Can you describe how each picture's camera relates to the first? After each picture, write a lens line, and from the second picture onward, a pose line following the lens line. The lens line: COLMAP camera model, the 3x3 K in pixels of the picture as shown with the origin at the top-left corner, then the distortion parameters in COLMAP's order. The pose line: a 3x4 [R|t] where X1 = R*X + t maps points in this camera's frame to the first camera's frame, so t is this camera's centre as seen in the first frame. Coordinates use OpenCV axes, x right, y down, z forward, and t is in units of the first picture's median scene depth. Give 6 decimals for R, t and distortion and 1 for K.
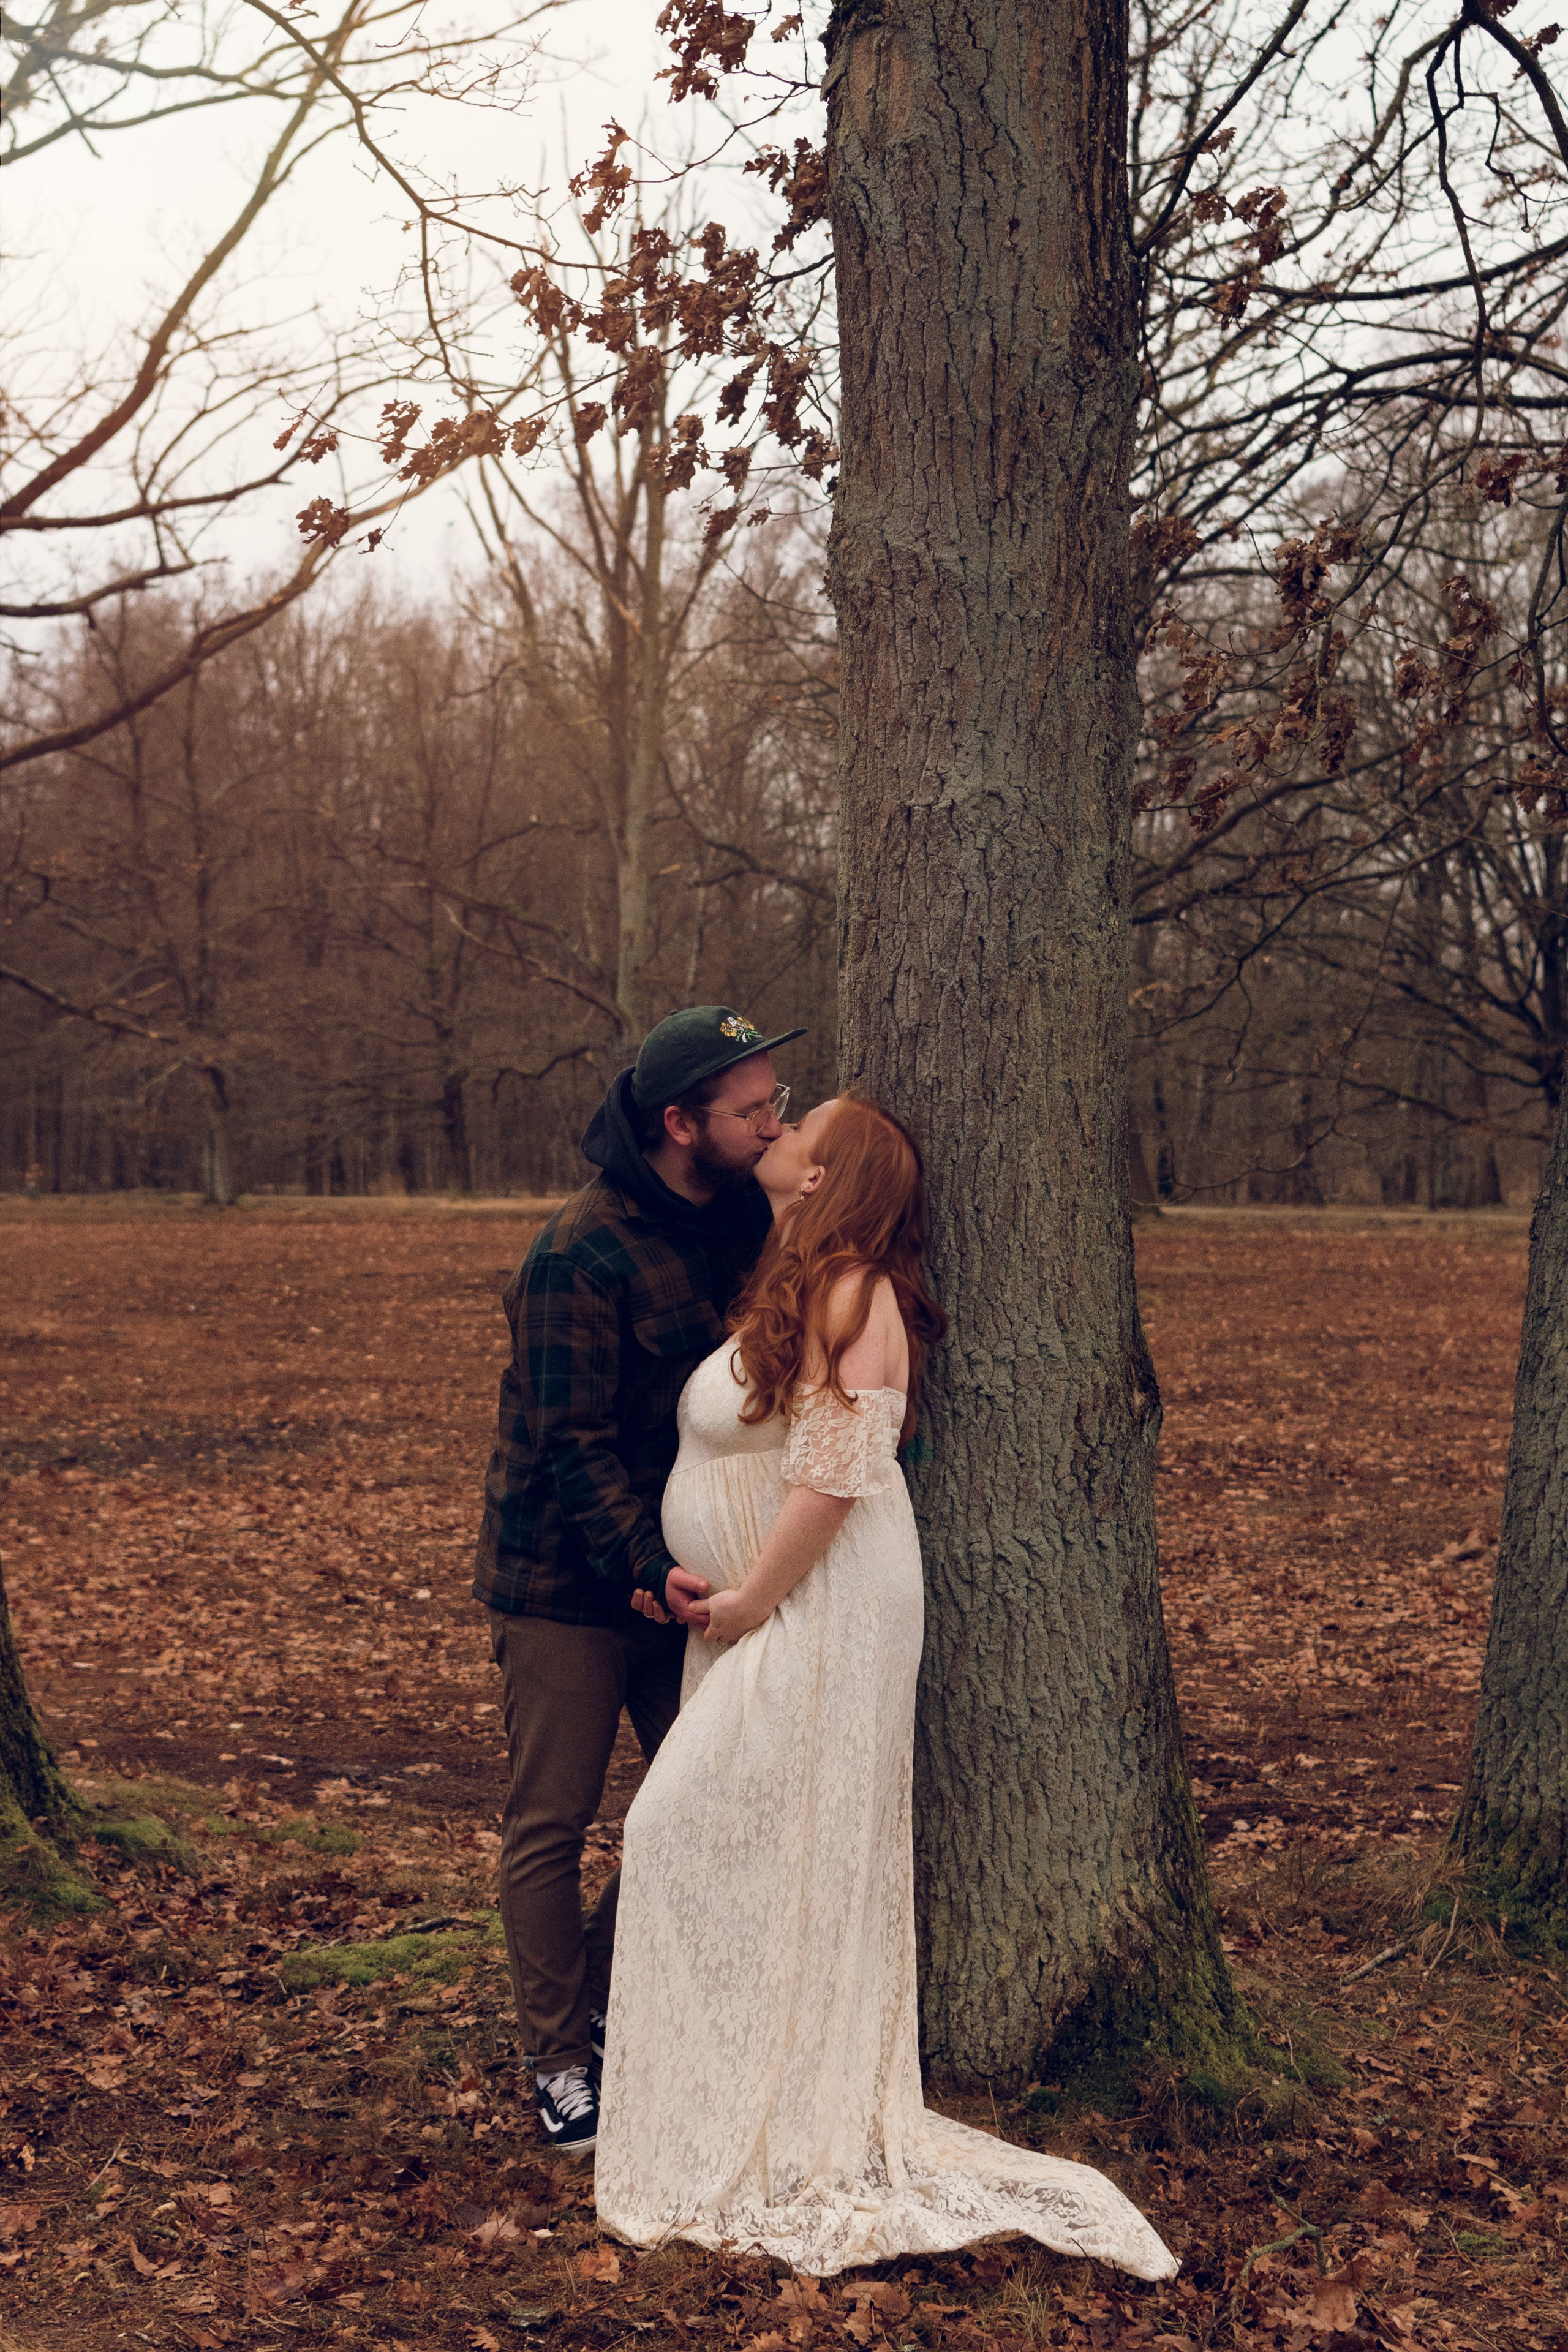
lens RADIAL K [[4357.8, 0, 784.5], [0, 4357.8, 1188.2], [0, 0, 1]] dist [-0.010951, -0.037019]
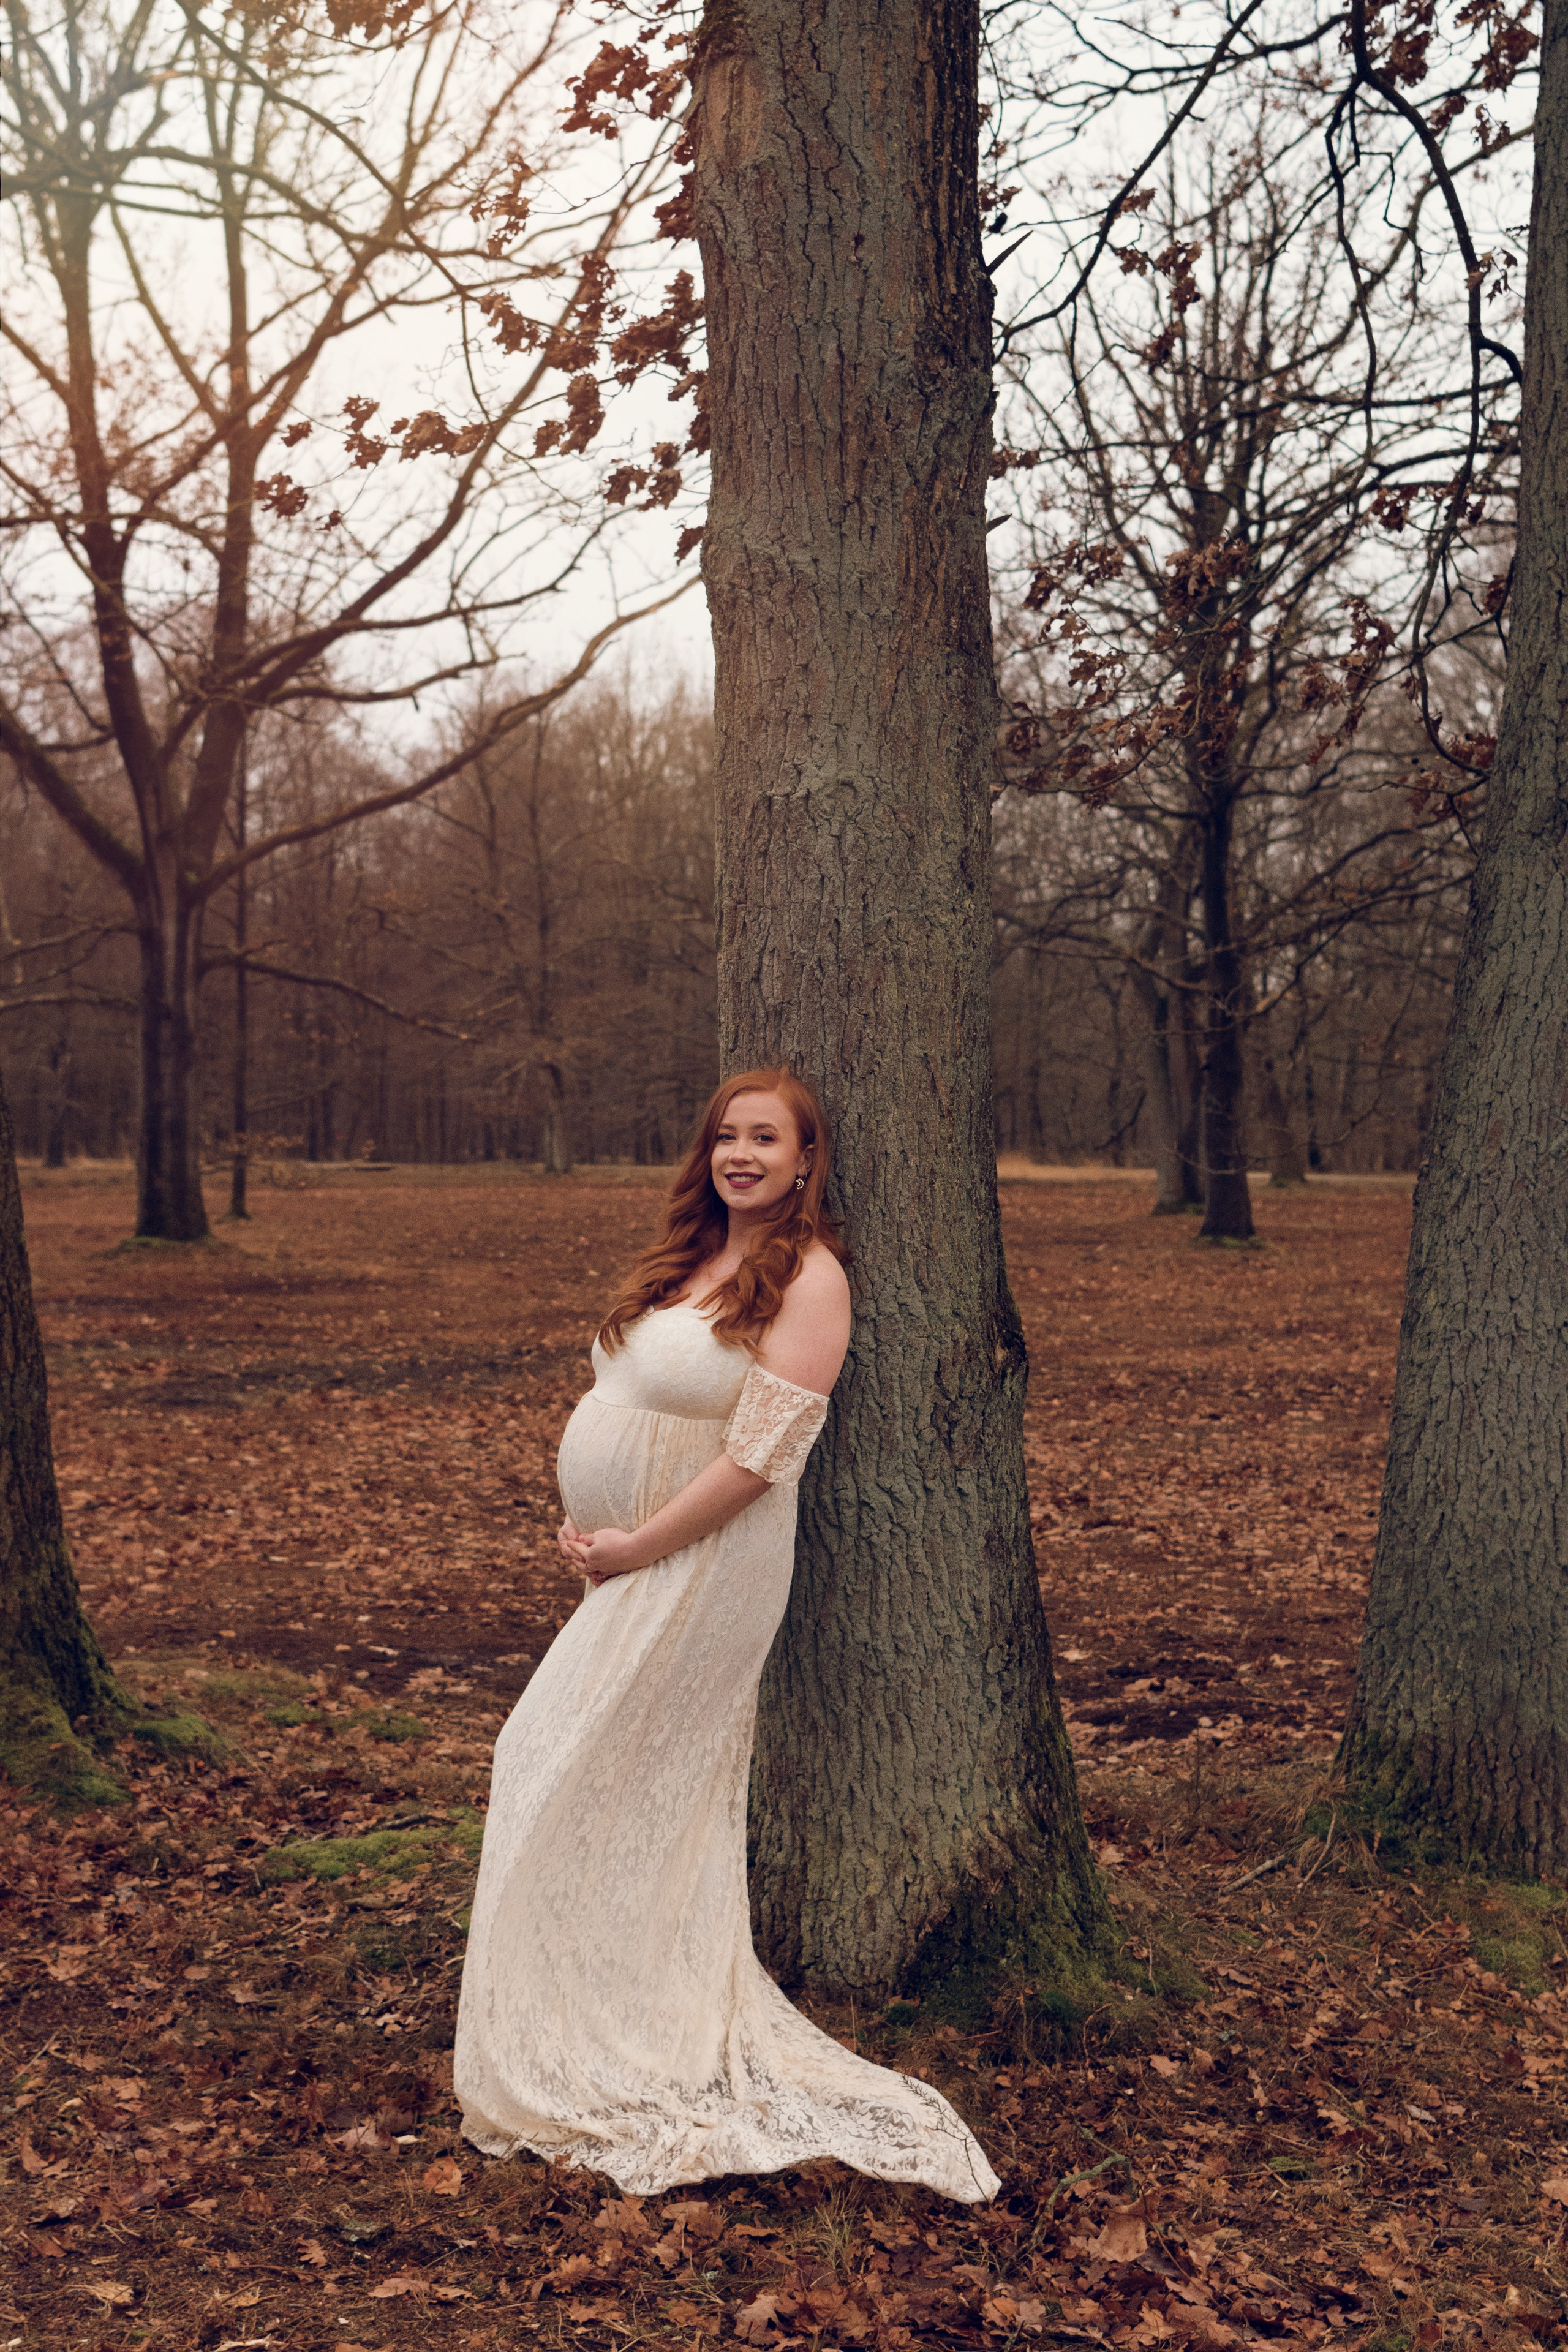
lens RADIAL K [[3398.3, 0, 787.2], [0, 3398.3, 1188.7], [0, 0, 1]] dist [-0.012071, -0.032235]
pose [[0.997278, 0.001164, -0.073729, 0.087501], [-0.000543, 0.999964, 0.008435, 0.000795], [0.073737, -0.008372, 0.997243, 0.163184]]
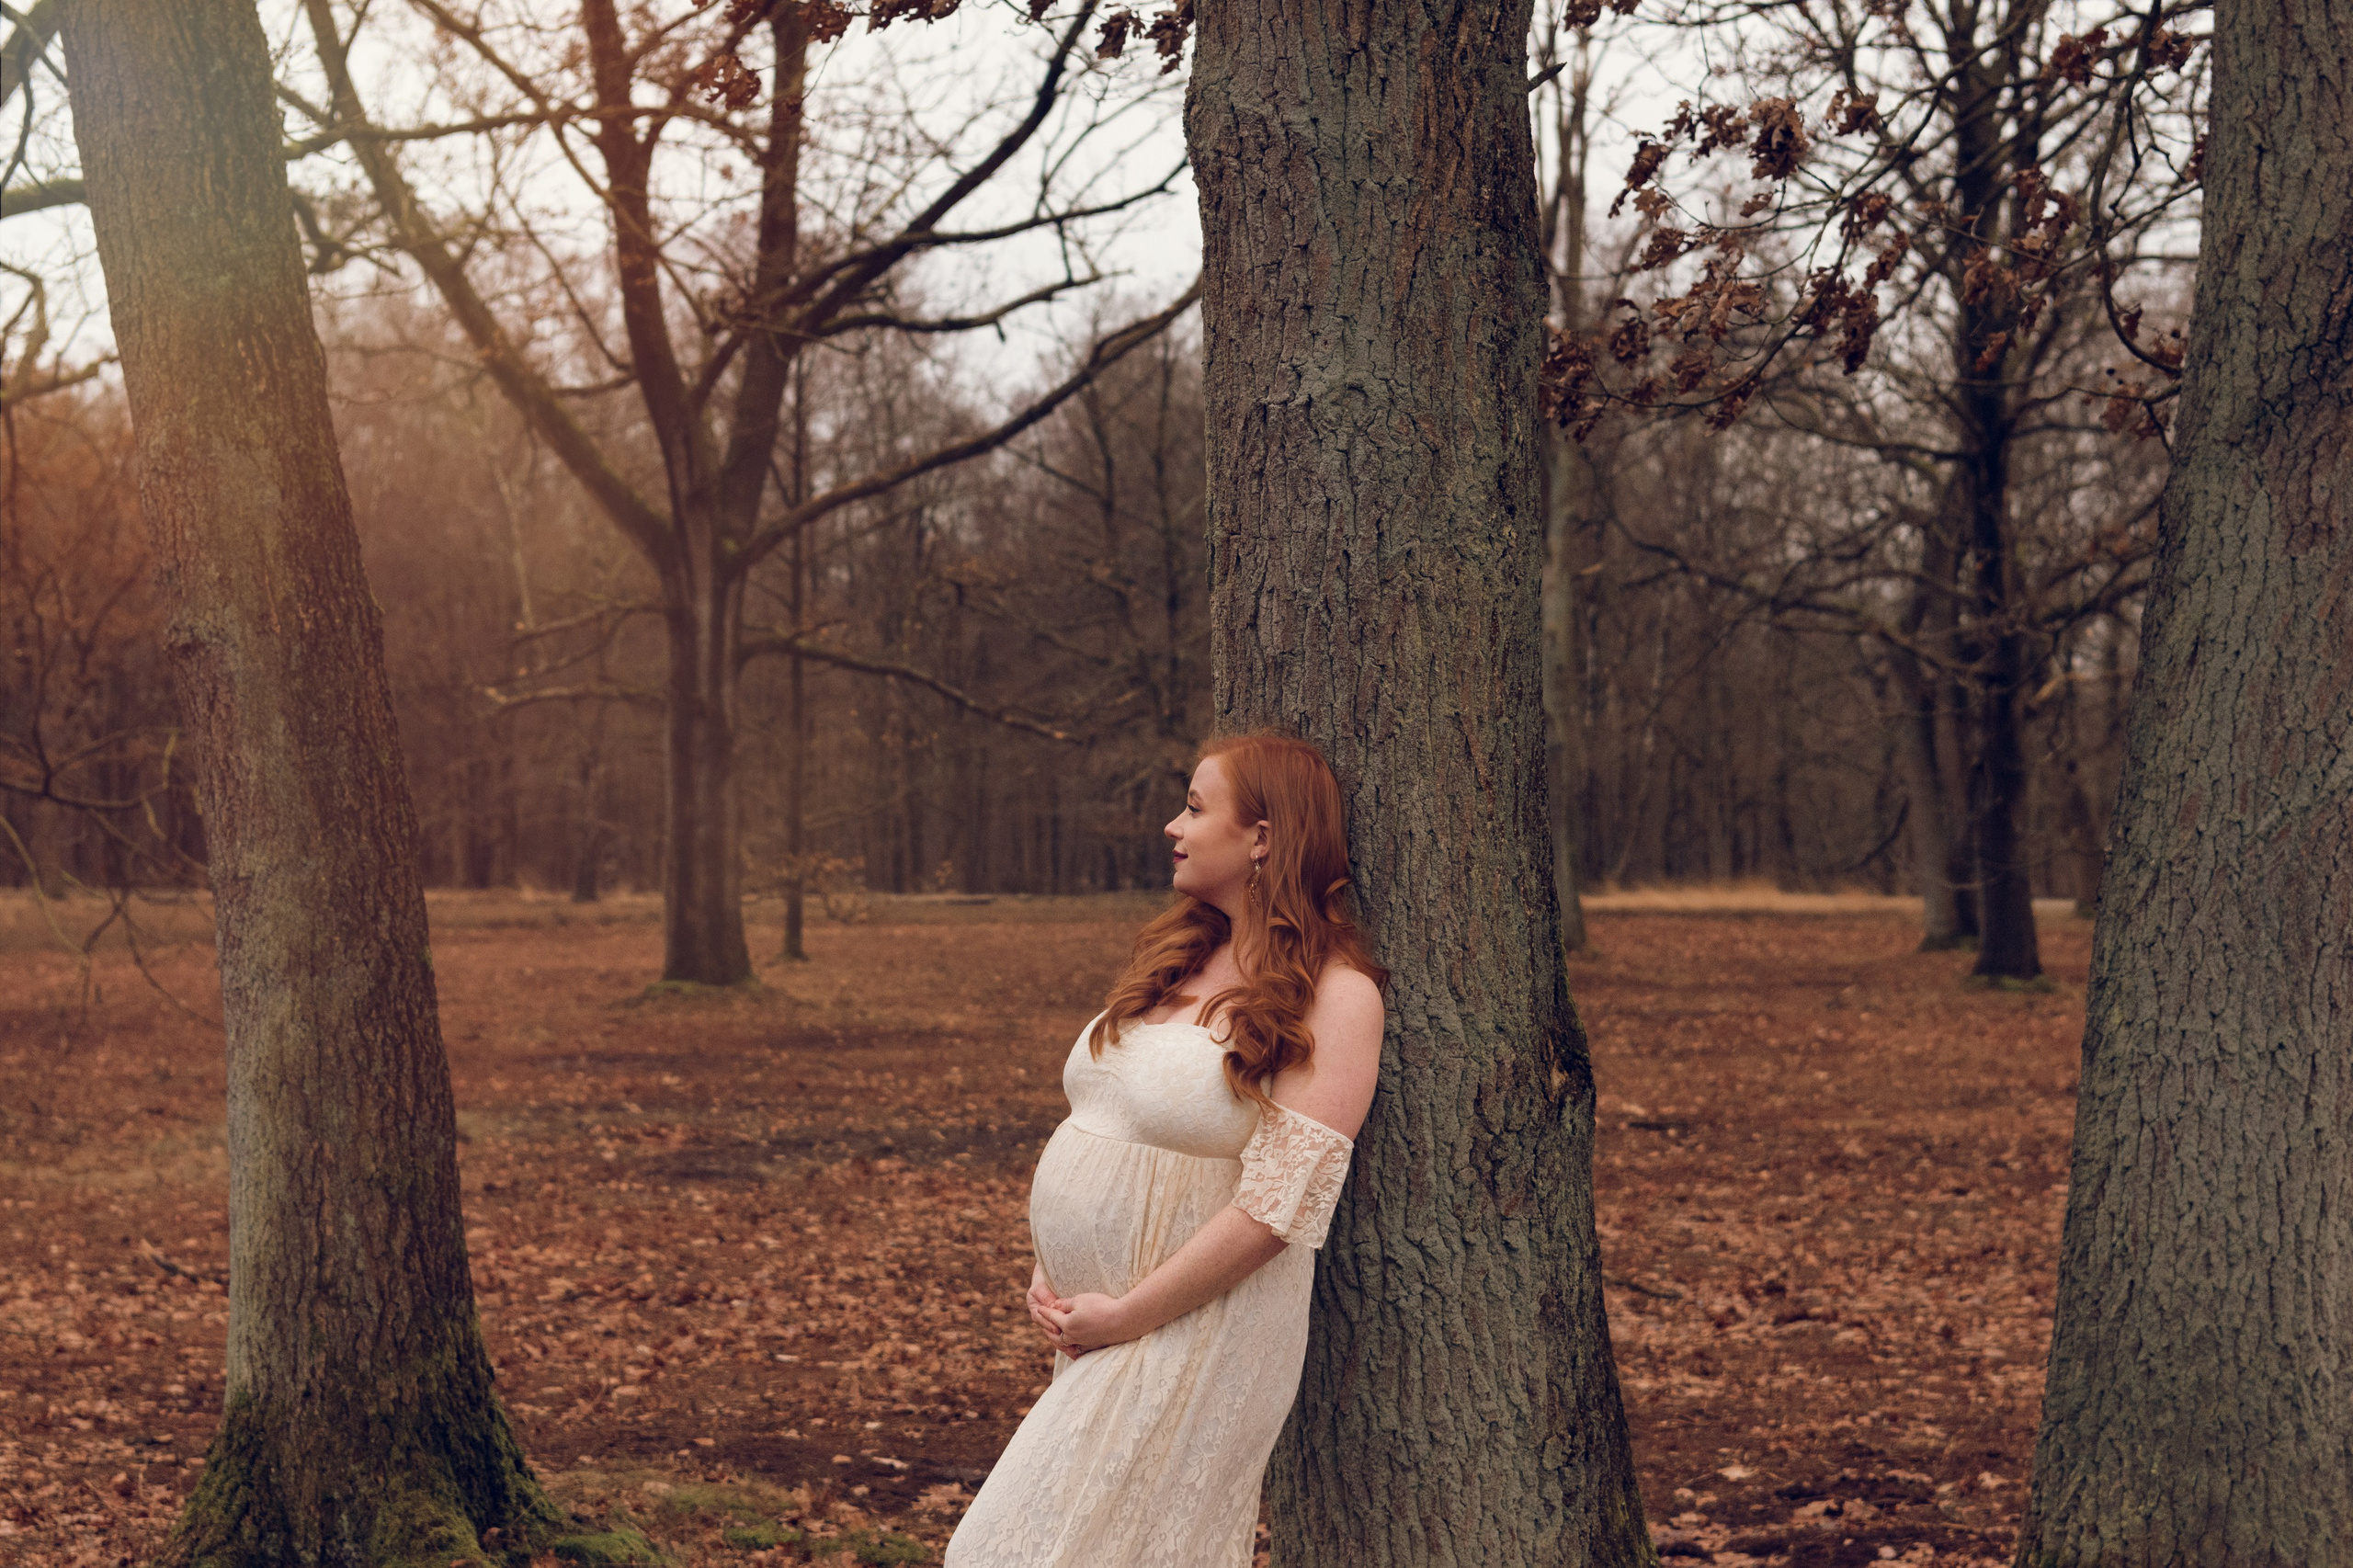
lens RADIAL K [[4175.6, 0, 1176.5], [0, 4175.6, 784.0], [0, 0, 1]] dist [-0.001158, -0.062126]
pose [[0.988905, -0.008758, -0.148289, 0.126212], [0.004910, 0.999642, -0.026292, 0.010420], [0.148466, 0.025272, 0.988595, 0.153592]]
